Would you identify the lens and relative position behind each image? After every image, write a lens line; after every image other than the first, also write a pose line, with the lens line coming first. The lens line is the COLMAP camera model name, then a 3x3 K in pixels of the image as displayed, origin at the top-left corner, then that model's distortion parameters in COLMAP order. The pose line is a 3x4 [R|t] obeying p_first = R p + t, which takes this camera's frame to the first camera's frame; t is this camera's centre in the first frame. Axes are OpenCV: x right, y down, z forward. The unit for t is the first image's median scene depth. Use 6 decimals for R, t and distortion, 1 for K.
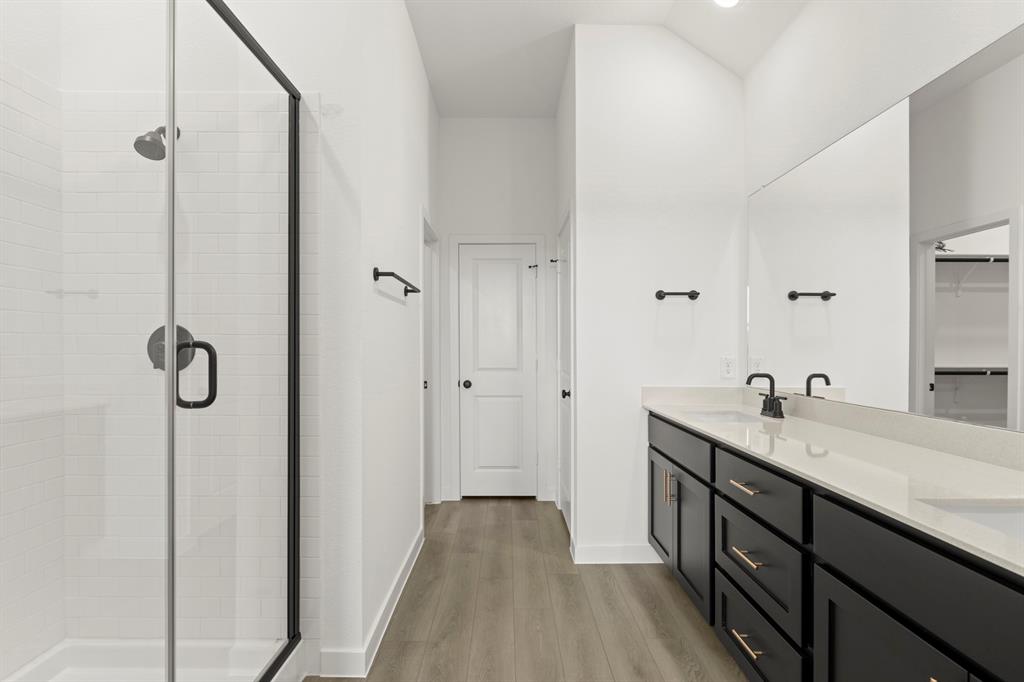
lens RADIAL K [[486.3, 0, 512.0], [0, 486.3, 341.0], [0, 0, 1]] dist [0.000239, -0.005815]
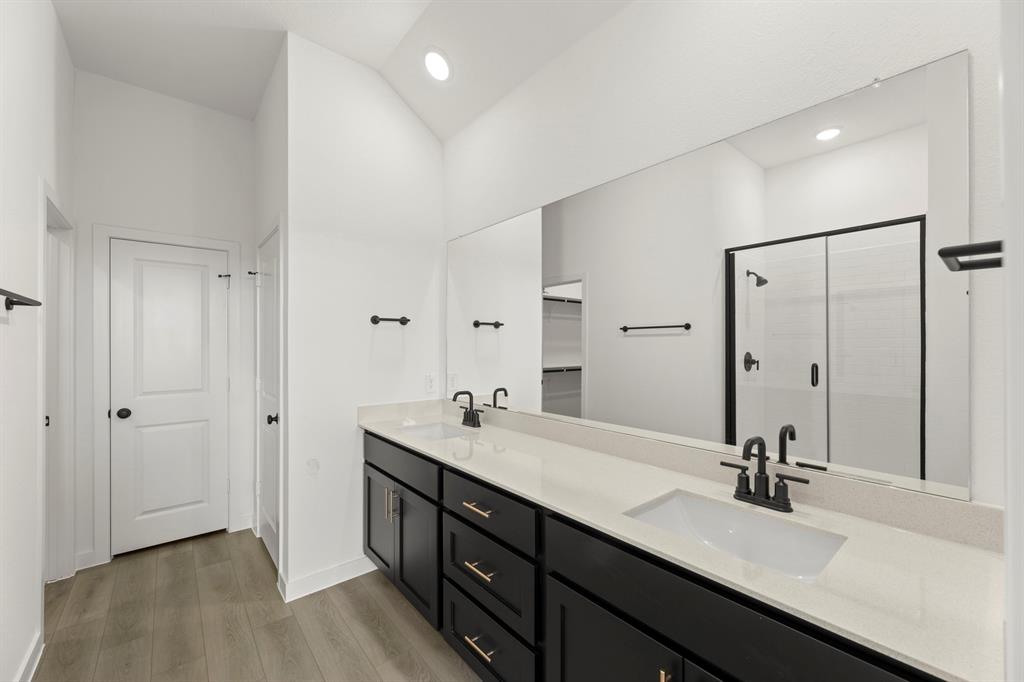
lens RADIAL K [[408.7, 0, 515.1], [0, 408.7, 343.4], [0, 0, 1]] dist [0.000764, 0.000083]
pose [[0.774757, 0.005165, 0.632238, -0.030484], [-0.002724, 0.999985, -0.004831, -0.041921], [-0.632253, 0.002021, 0.774759, 0.107625]]
